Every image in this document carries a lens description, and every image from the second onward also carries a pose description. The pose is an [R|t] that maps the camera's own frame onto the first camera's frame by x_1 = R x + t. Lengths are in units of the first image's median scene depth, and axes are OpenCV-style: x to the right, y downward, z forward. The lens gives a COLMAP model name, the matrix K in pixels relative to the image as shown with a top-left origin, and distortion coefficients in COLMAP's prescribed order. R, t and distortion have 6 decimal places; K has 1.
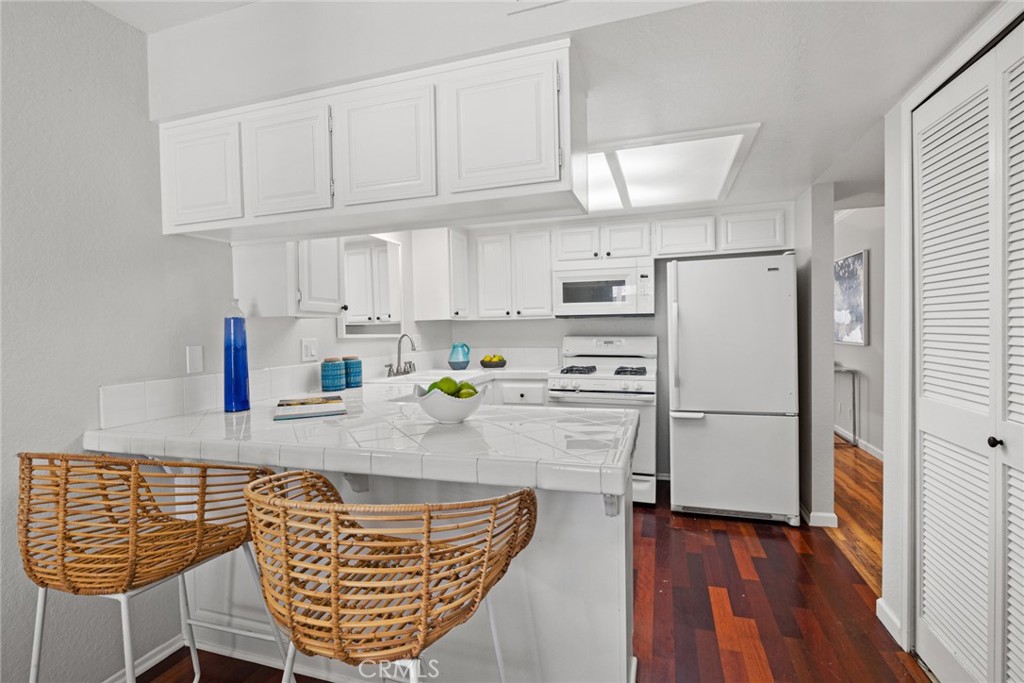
lens RADIAL K [[485.4, 0, 508.7], [0, 485.4, 339.5], [0, 0, 1]] dist [-0.010773, 0.001536]
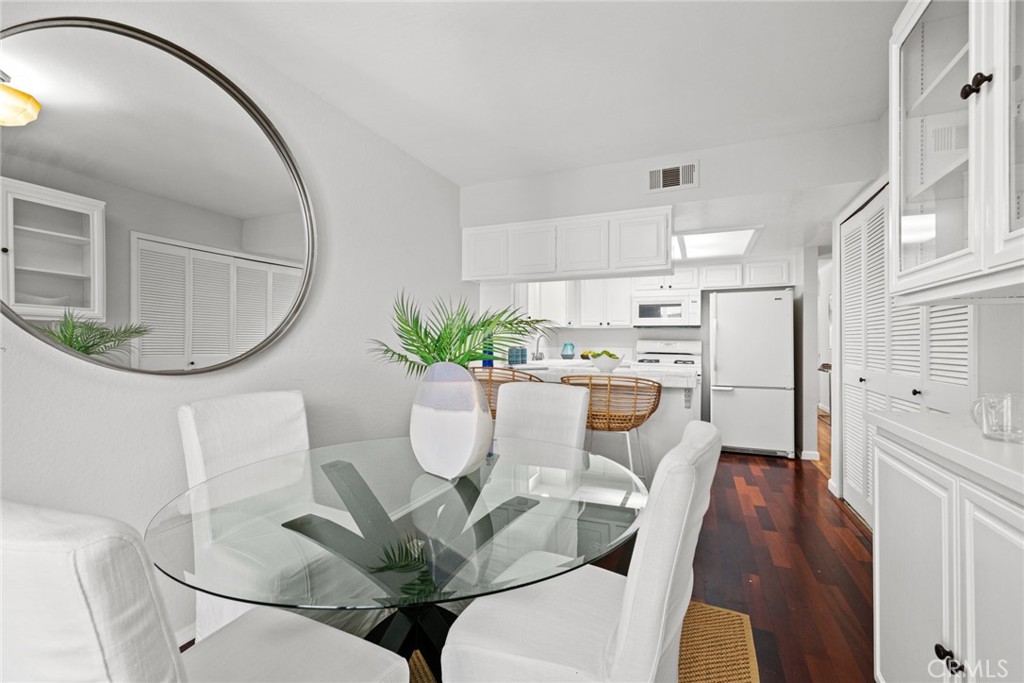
lens RADIAL K [[434.6, 0, 512.4], [0, 434.6, 338.6], [0, 0, 1]] dist [0.003134, -0.000778]
pose [[0.994855, 0.022607, -0.098757, -0.177779], [-0.025361, 0.999321, -0.026725, 0.045245], [0.098086, 0.029092, 0.994753, -0.490850]]
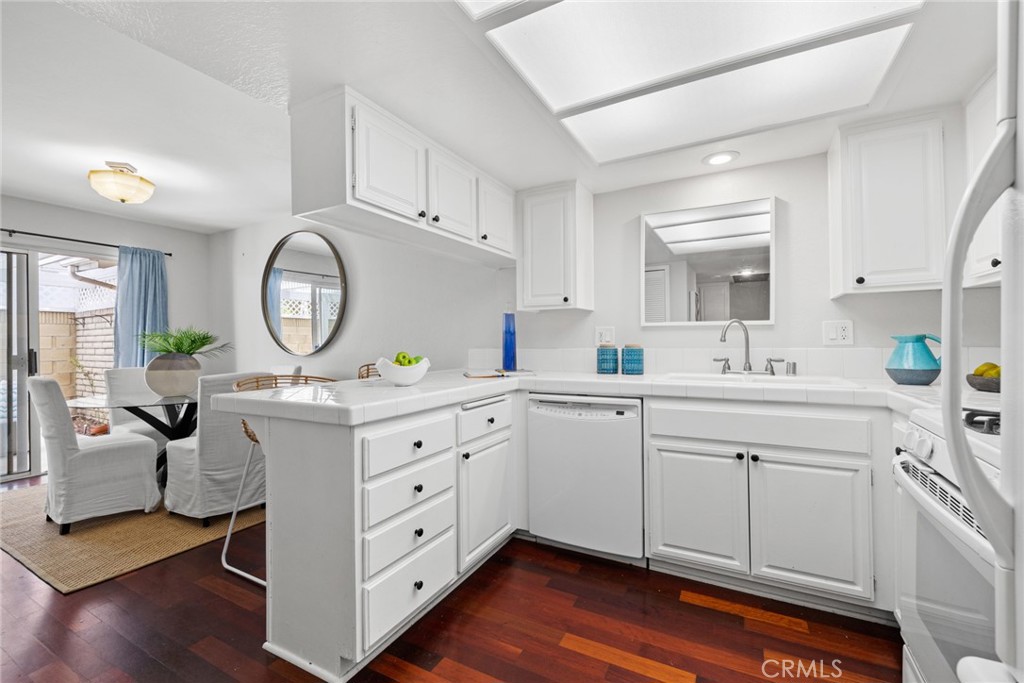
lens RADIAL K [[434.6, 0, 508.7], [0, 434.6, 340.1], [0, 0, 1]] dist [0.003134, -0.000778]
pose [[-0.196516, 0.019283, -0.980311, 0.550606], [-0.006718, 0.999757, 0.021012, 0.008604], [0.980478, 0.010715, -0.196339, 0.820823]]
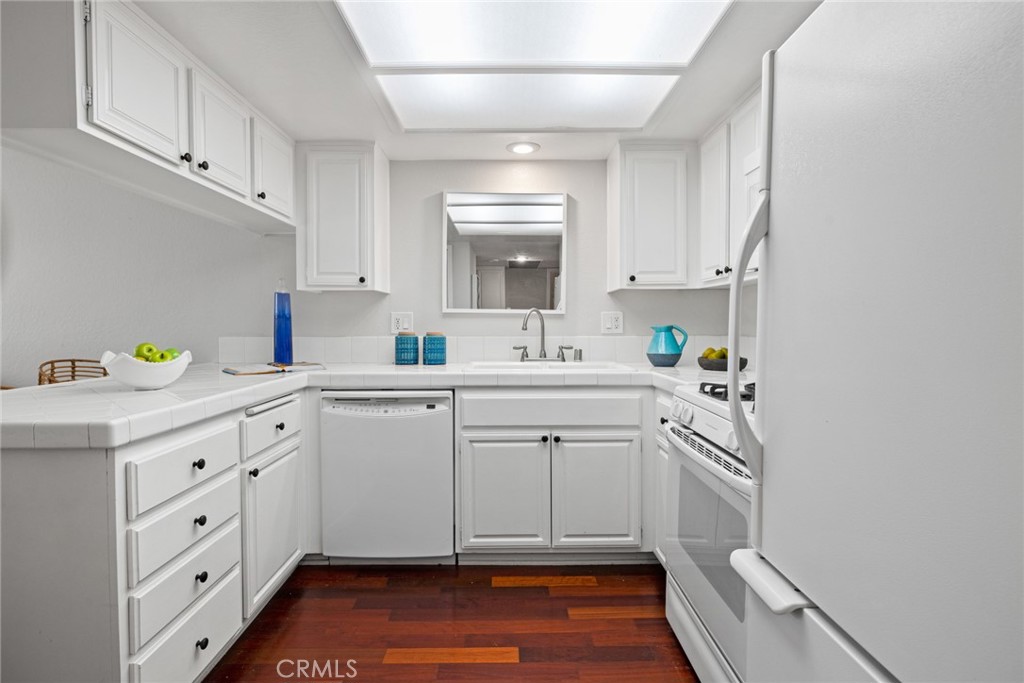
lens RADIAL K [[511.3, 0, 508.3], [0, 511.3, 340.0], [0, 0, 1]] dist [-0.003718, 0.000916]
pose [[0.302977, 0.049256, -0.951724, 0.589343], [-0.025694, 0.998723, 0.043509, 0.003725], [0.952651, 0.011271, 0.303856, 0.741280]]
